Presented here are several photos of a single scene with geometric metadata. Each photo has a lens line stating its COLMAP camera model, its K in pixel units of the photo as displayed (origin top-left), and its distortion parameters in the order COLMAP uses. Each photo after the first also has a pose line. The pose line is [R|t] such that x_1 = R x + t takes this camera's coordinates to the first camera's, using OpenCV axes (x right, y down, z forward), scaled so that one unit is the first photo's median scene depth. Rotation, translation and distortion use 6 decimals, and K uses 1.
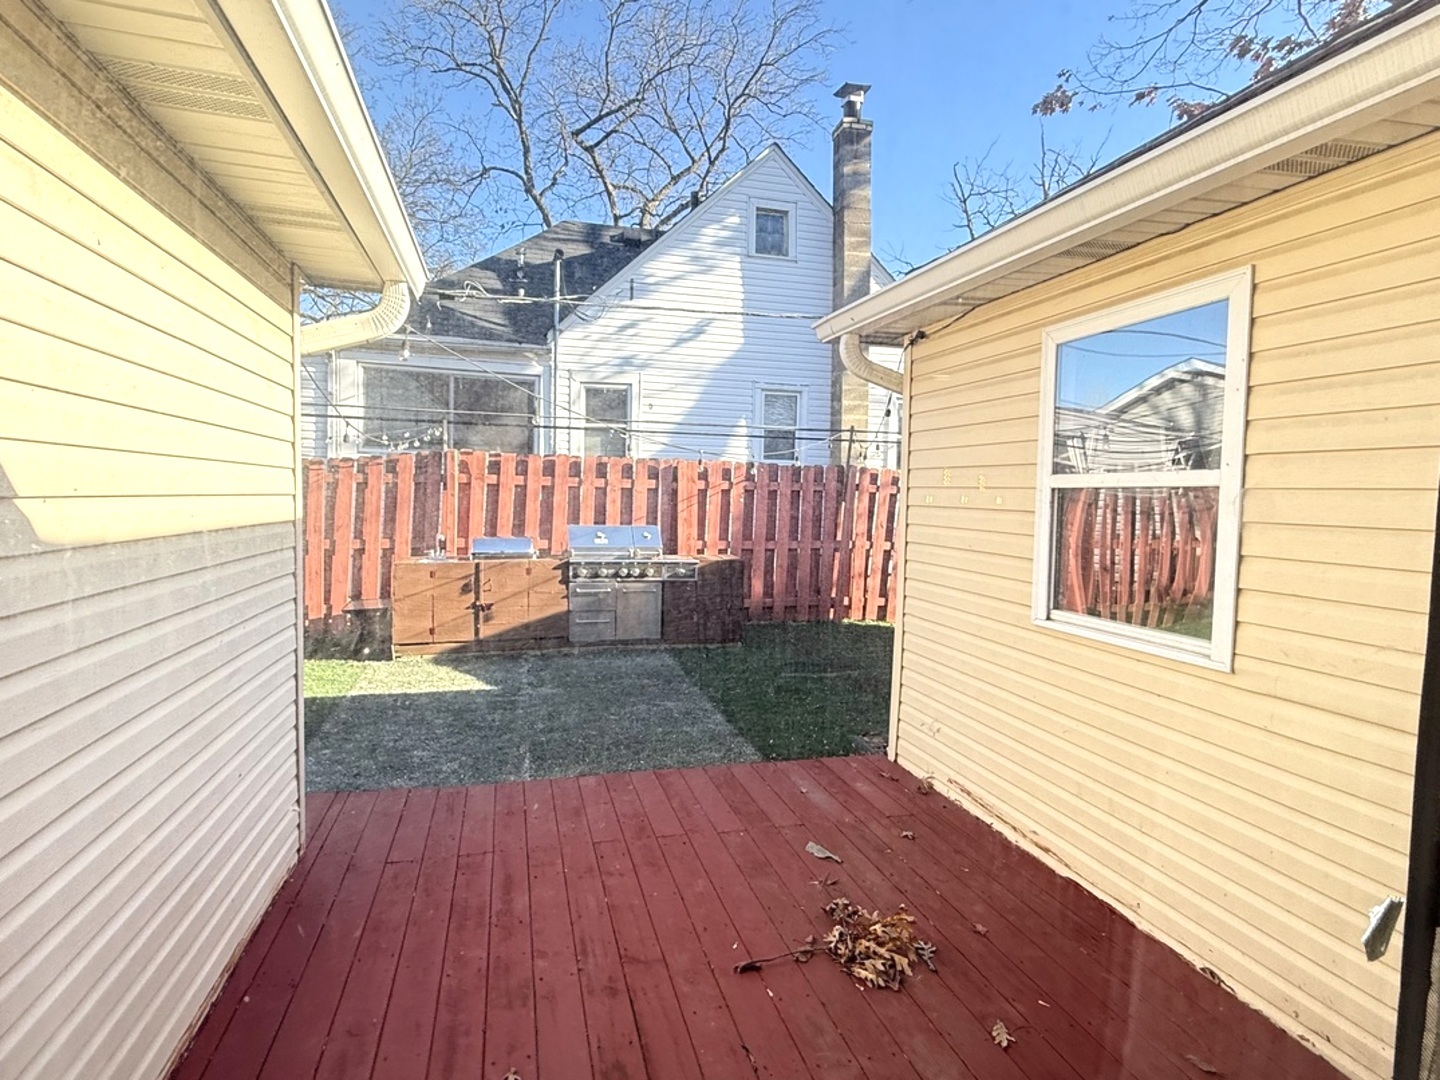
lens RADIAL K [[763.7, 0, 719.5], [0, 763.7, 535.9], [0, 0, 1]] dist [0.004441, -0.000304]
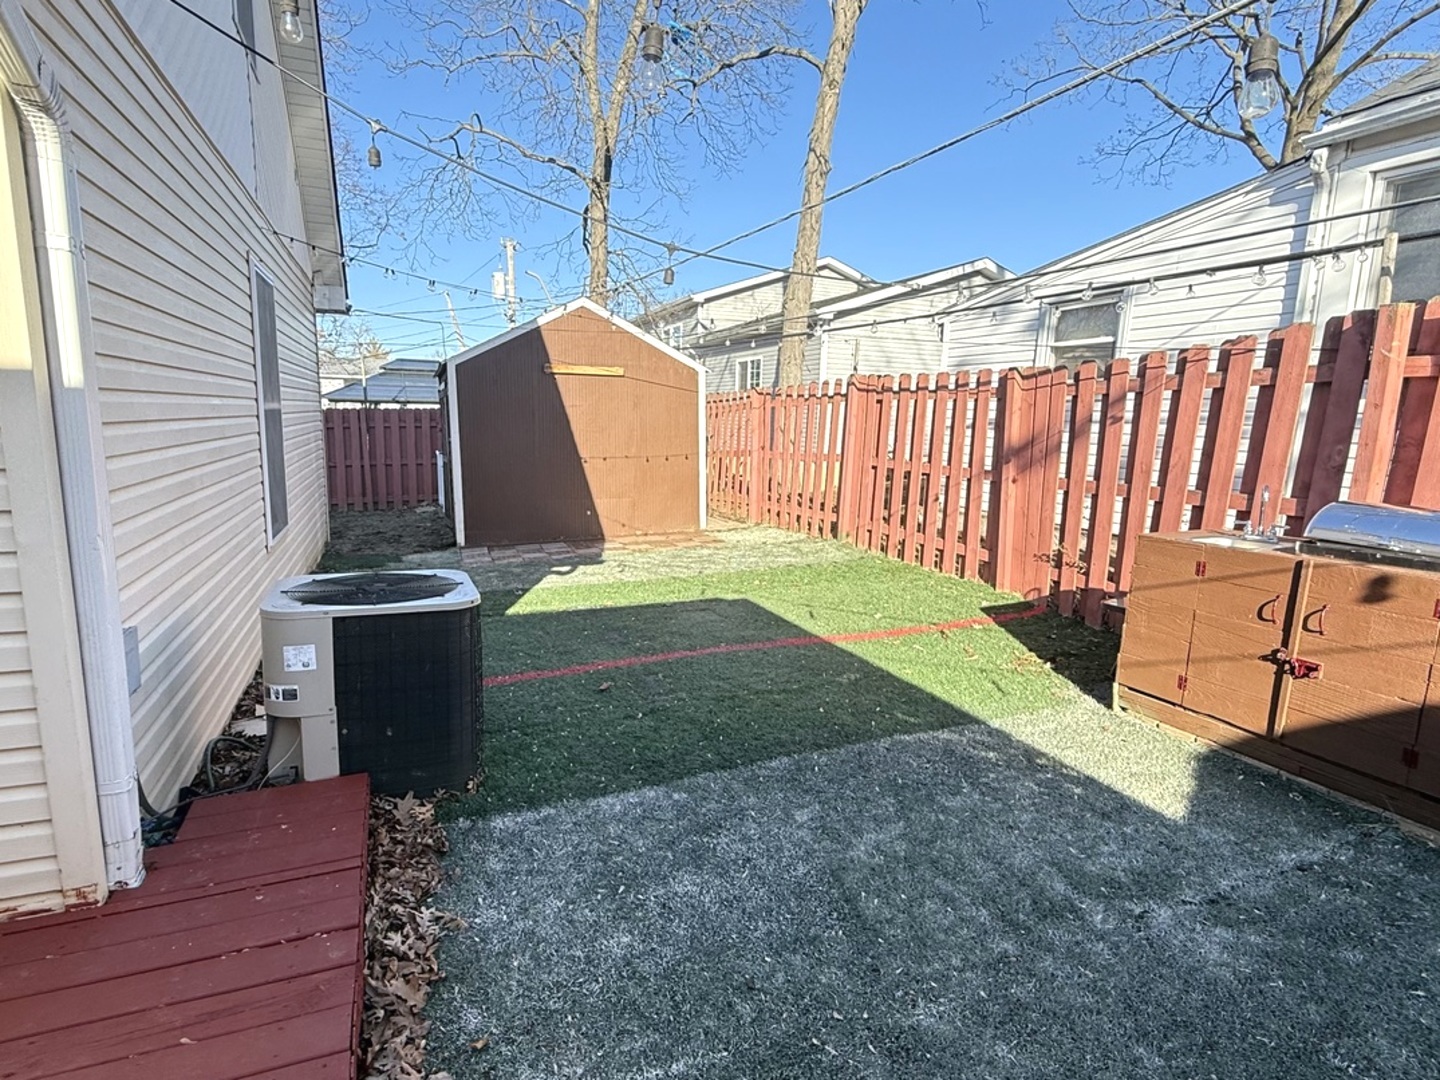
lens RADIAL K [[763.7, 0, 718.1], [0, 763.7, 544.6], [0, 0, 1]] dist [0.004441, -0.000304]
pose [[0.115569, 0.144381, -0.982750, 0.069808], [-0.063986, 0.988407, 0.137687, -0.013178], [0.991236, 0.046970, 0.123468, 0.760658]]
